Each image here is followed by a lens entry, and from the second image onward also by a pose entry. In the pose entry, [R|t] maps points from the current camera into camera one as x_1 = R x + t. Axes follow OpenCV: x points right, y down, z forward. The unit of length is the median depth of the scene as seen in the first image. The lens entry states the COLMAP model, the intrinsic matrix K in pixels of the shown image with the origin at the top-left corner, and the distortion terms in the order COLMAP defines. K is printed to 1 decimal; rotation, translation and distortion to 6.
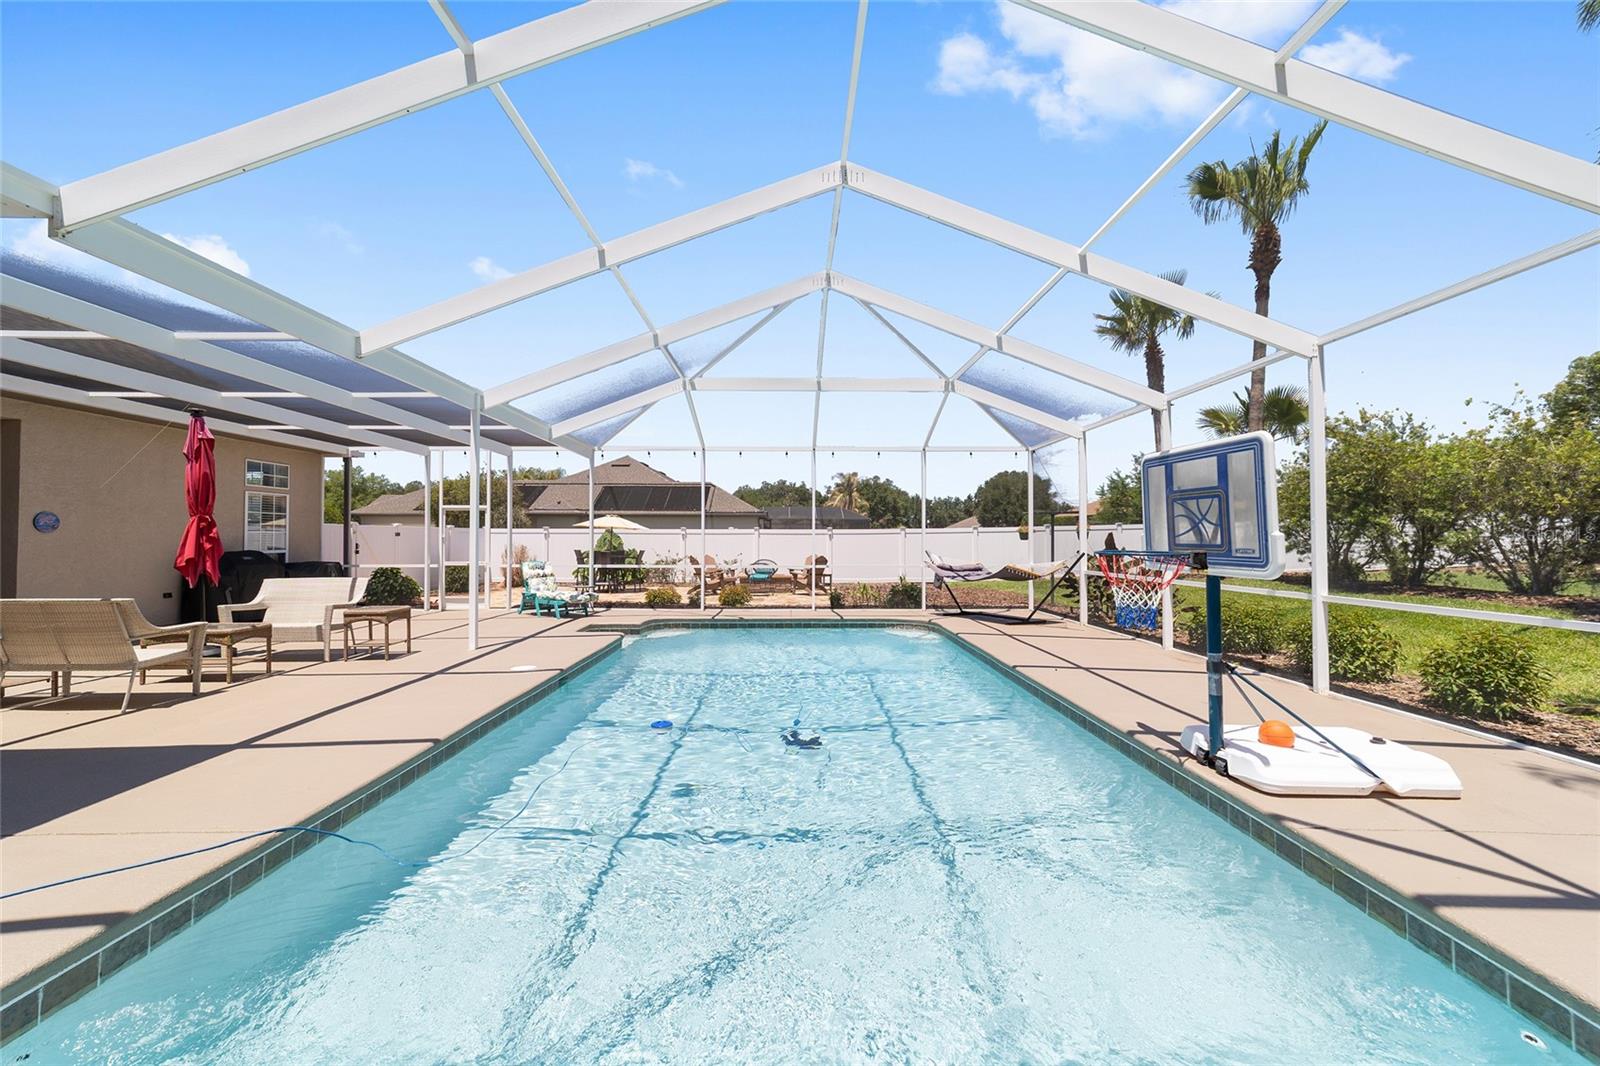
lens RADIAL K [[614.4, 0, 796.3], [0, 614.4, 530.0], [0, 0, 1]] dist [-0.020440, 0.010167]
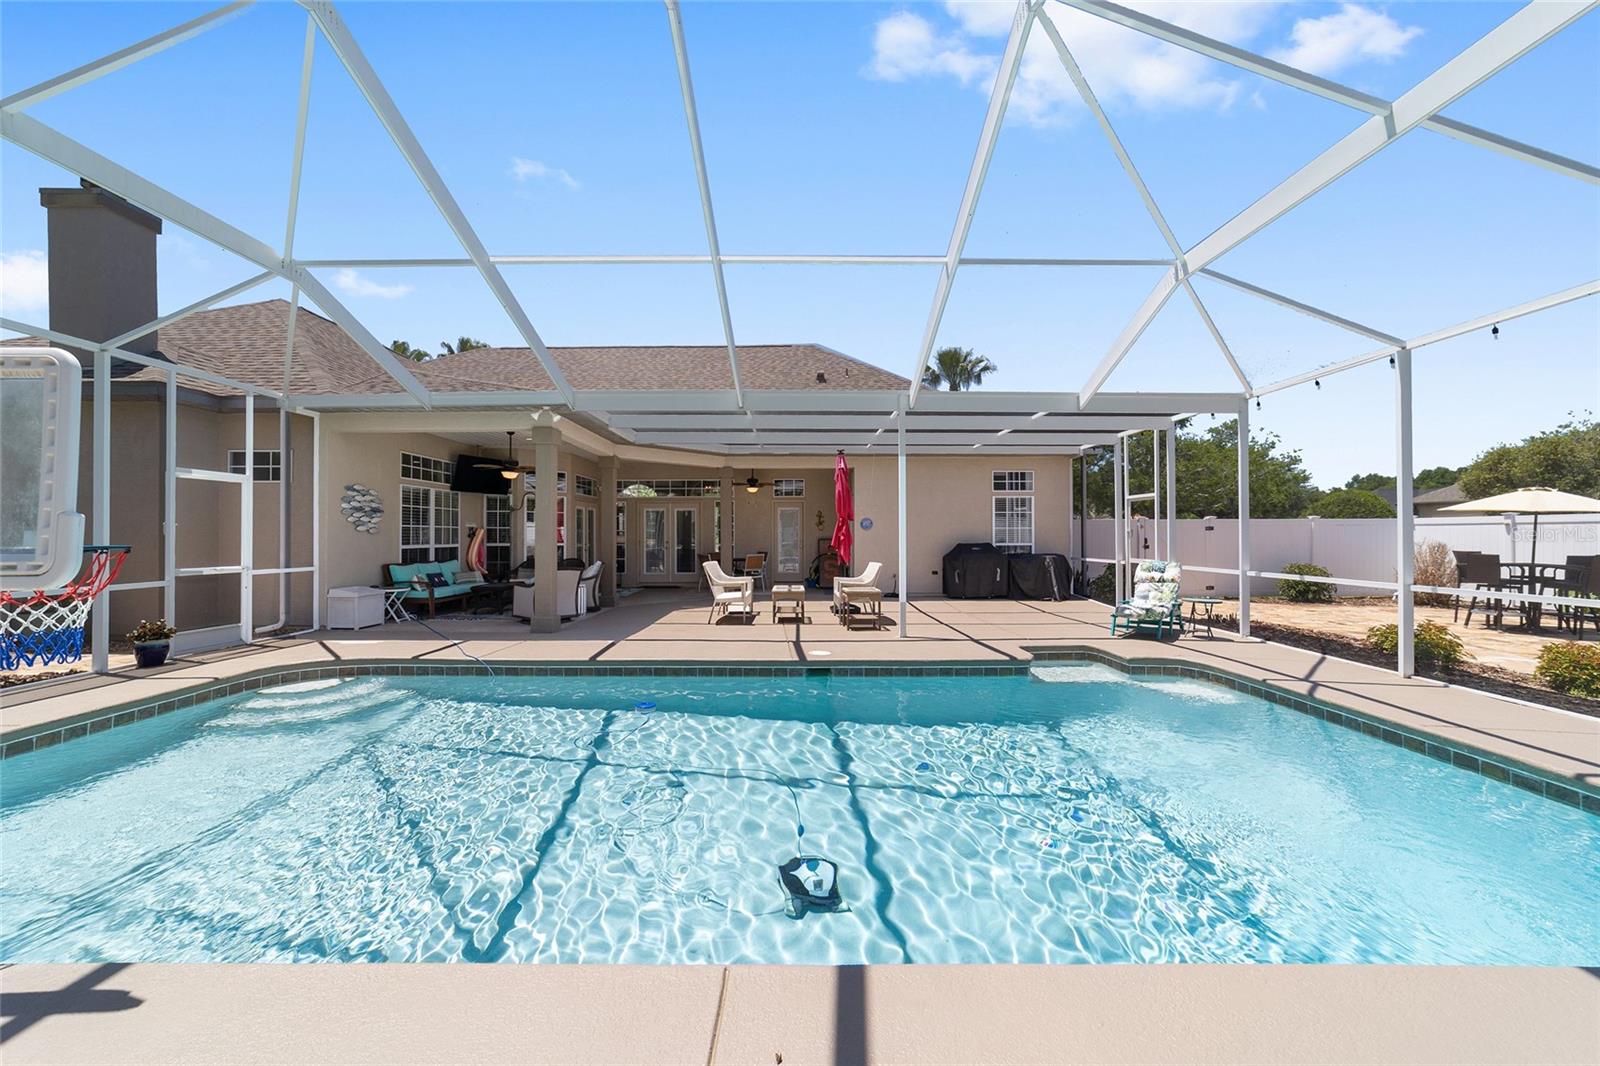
lens RADIAL K [[614.4, 0, 796.3], [0, 614.4, 530.0], [0, 0, 1]] dist [-0.020440, 0.010167]
pose [[-0.015231, -0.009167, -0.999842, 0.541677], [0.014705, 0.999848, -0.009391, 0.018359], [0.999776, -0.014845, -0.015094, 0.849258]]
